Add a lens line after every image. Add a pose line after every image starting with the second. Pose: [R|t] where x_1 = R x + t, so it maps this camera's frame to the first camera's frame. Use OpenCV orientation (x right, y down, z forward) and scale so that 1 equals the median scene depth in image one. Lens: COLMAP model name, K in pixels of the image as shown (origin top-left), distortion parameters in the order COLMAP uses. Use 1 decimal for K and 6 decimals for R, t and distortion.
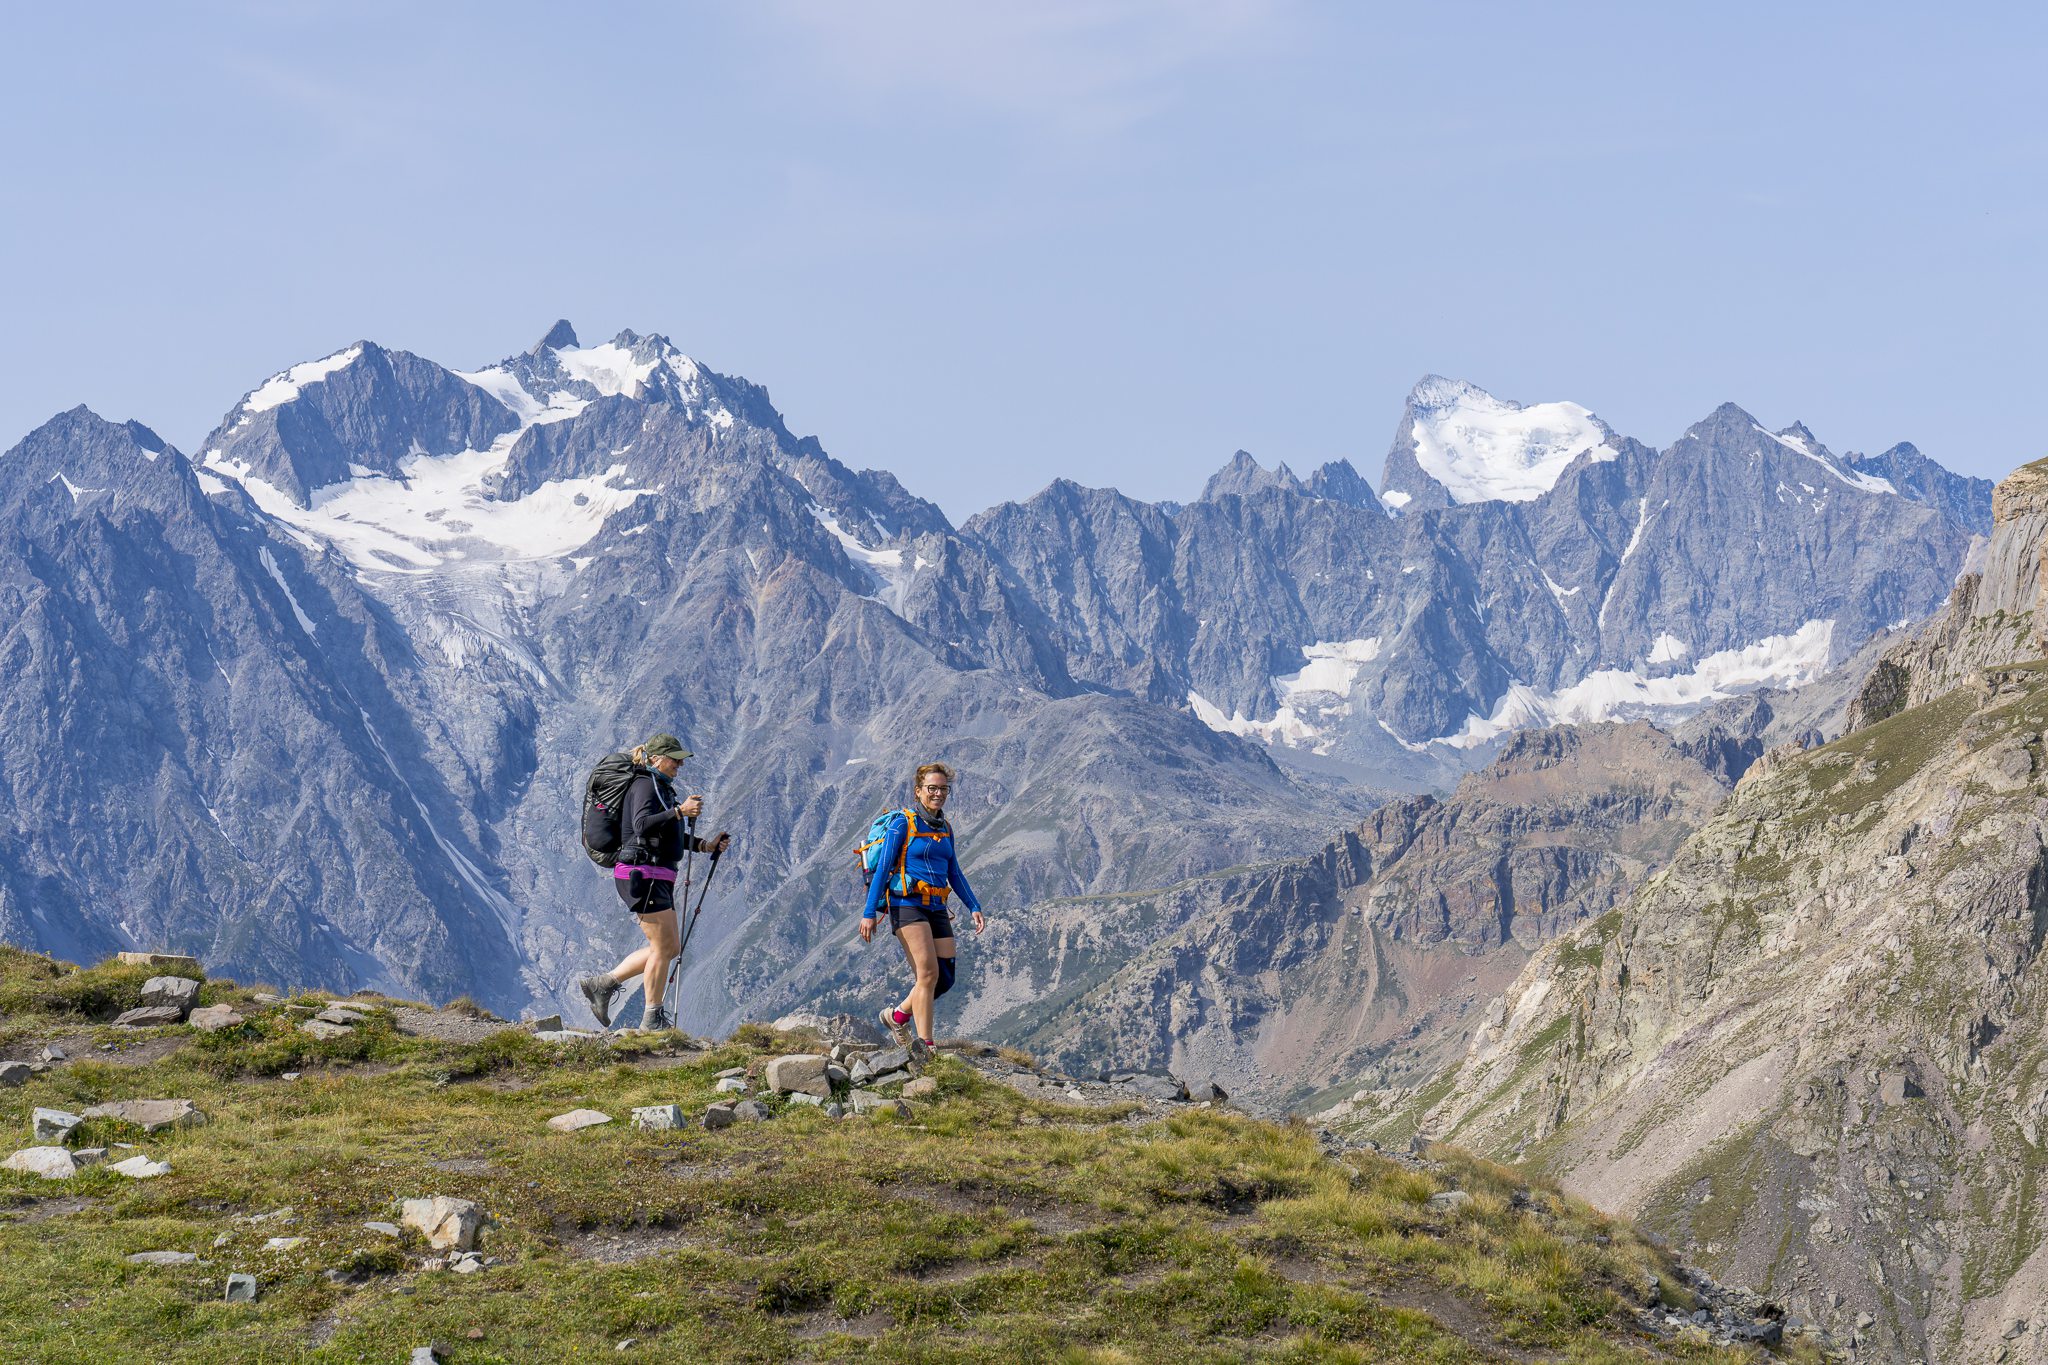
lens RADIAL K [[4416.0, 0, 1036.9], [0, 4416.0, 672.1], [0, 0, 1]] dist [0.105787, 0.000000]
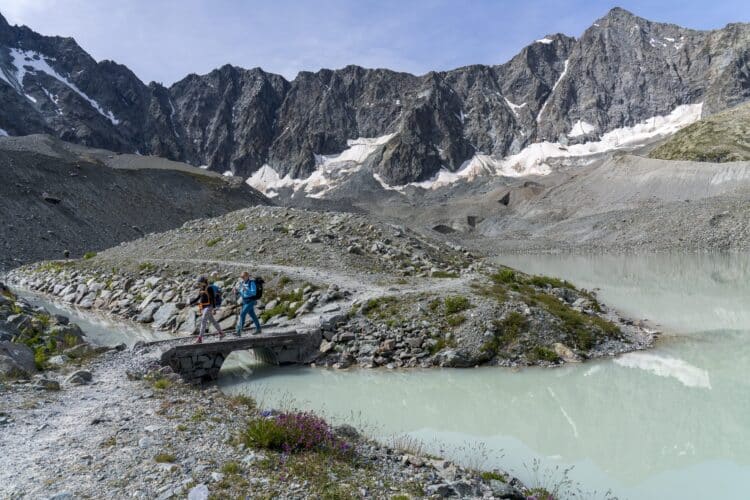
lens RADIAL K [[512.9, 0, 374.2], [0, 512.9, 252.7], [0, 0, 1]] dist [-0.007012, 0.009643]
pose [[0.964802, -0.026665, -0.261622, 0.123944], [0.031823, 0.999373, 0.015499, 0.035423], [0.261044, -0.023279, 0.965046, 0.845989]]
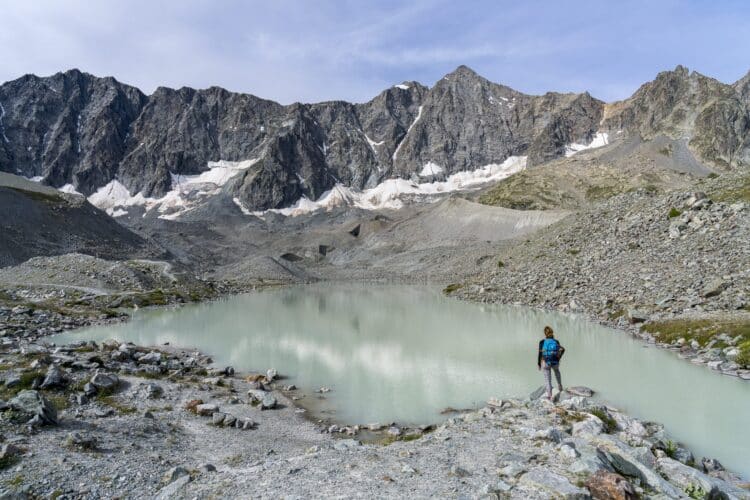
lens RADIAL K [[512.9, 0, 380.1], [0, 512.9, 252.5], [0, 0, 1]] dist [-0.007012, 0.009643]
pose [[0.999952, -0.002761, 0.009366, 0.126732], [0.003043, 0.999539, -0.030220, 0.035233], [-0.009278, 0.030248, 0.999499, 0.841712]]
